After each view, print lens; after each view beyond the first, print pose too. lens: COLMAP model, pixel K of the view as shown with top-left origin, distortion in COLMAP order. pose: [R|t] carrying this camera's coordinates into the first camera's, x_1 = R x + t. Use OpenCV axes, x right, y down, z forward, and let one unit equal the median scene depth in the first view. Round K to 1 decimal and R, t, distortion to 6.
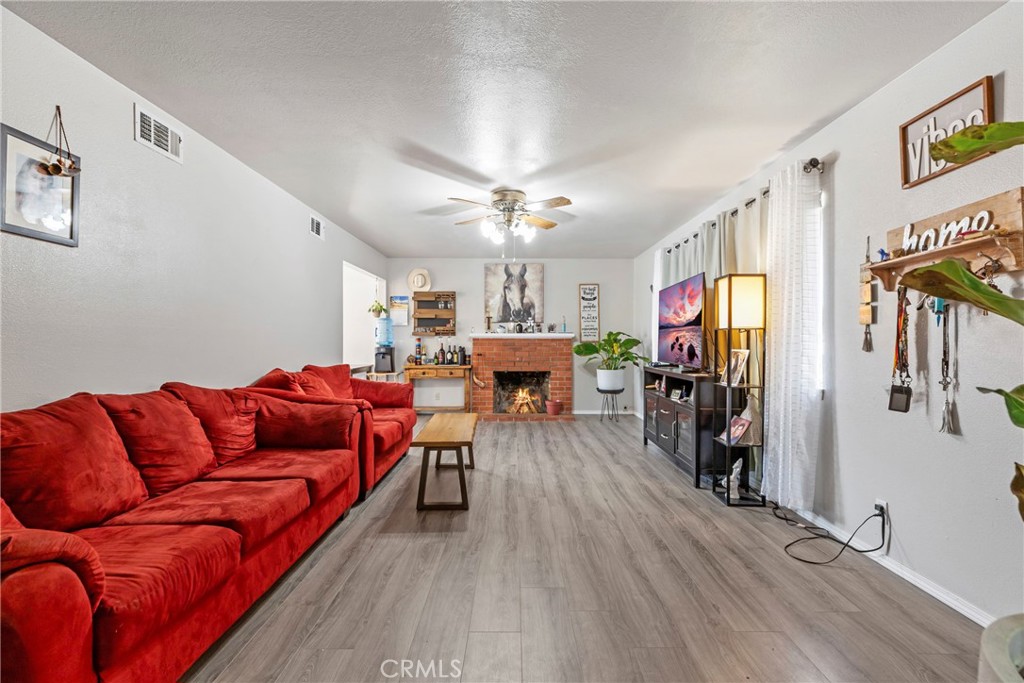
lens RADIAL K [[456.3, 0, 512.0], [0, 456.3, 341.5], [0, 0, 1]] dist [0.002516, 0.000410]
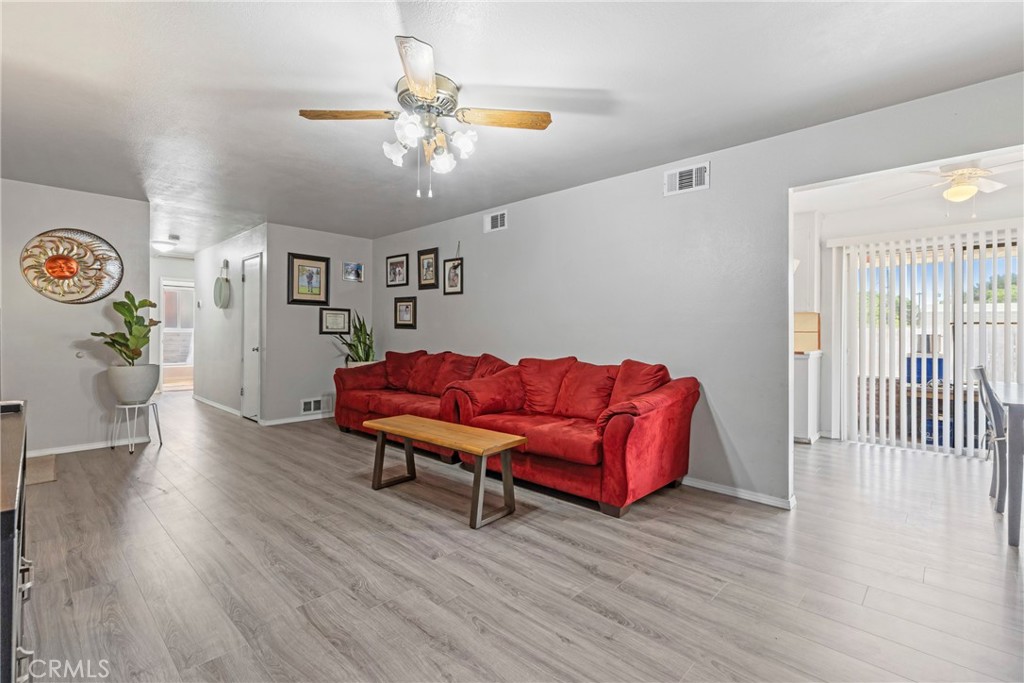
lens RADIAL K [[462.7, 0, 512.5], [0, 462.7, 330.9], [0, 0, 1]] dist [-0.001833, -0.000965]
pose [[-0.681281, -0.008053, -0.731977, 0.506620], [-0.005574, 0.999968, -0.005813, 0.005948], [0.732000, 0.000120, -0.681304, 2.112834]]
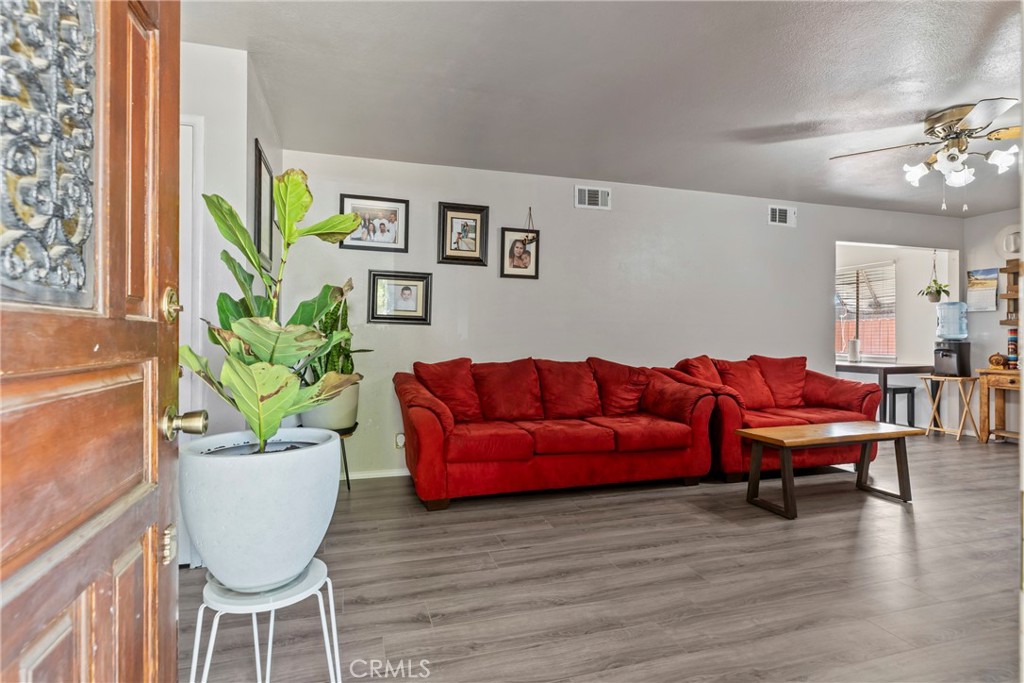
lens RADIAL K [[526.5, 0, 518.8], [0, 526.5, 333.9], [0, 0, 1]] dist [-0.014996, 0.000083]
pose [[0.294340, -0.004397, -0.955691, 0.767345], [-0.005388, 0.999966, -0.006260, 0.021077], [0.955685, 0.006992, 0.294307, 0.215765]]
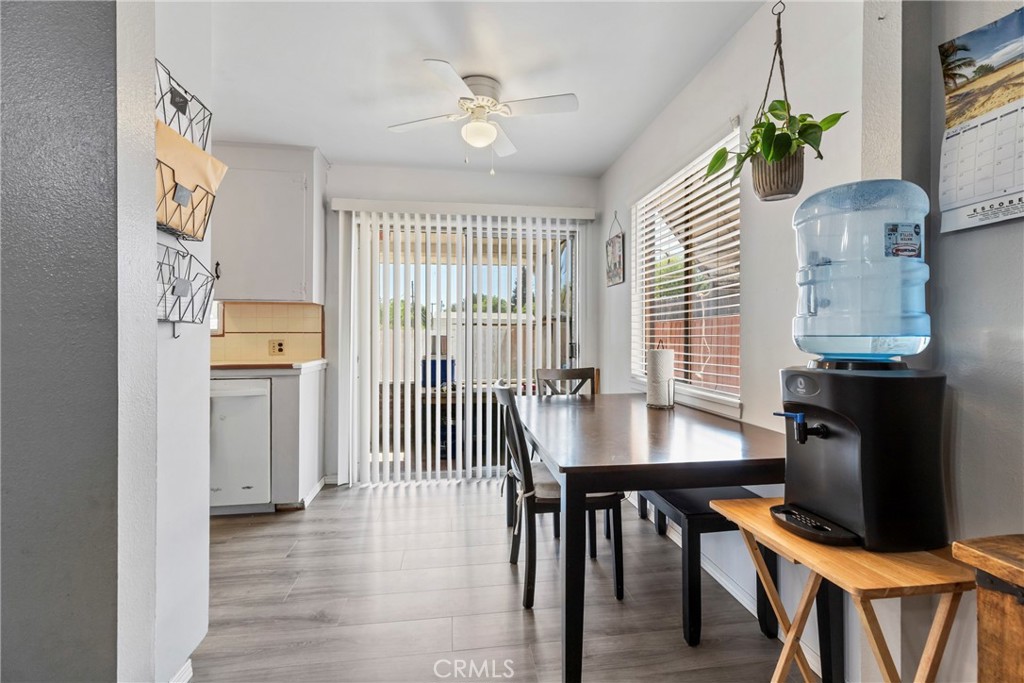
lens RADIAL K [[462.7, 0, 512.5], [0, 462.7, 330.9], [0, 0, 1]] dist [-0.001833, -0.000965]
pose [[0.142137, -0.008003, -0.989815, -0.333829], [0.000277, 0.999968, -0.008046, -0.000485], [0.989847, 0.000869, 0.142134, 2.087505]]
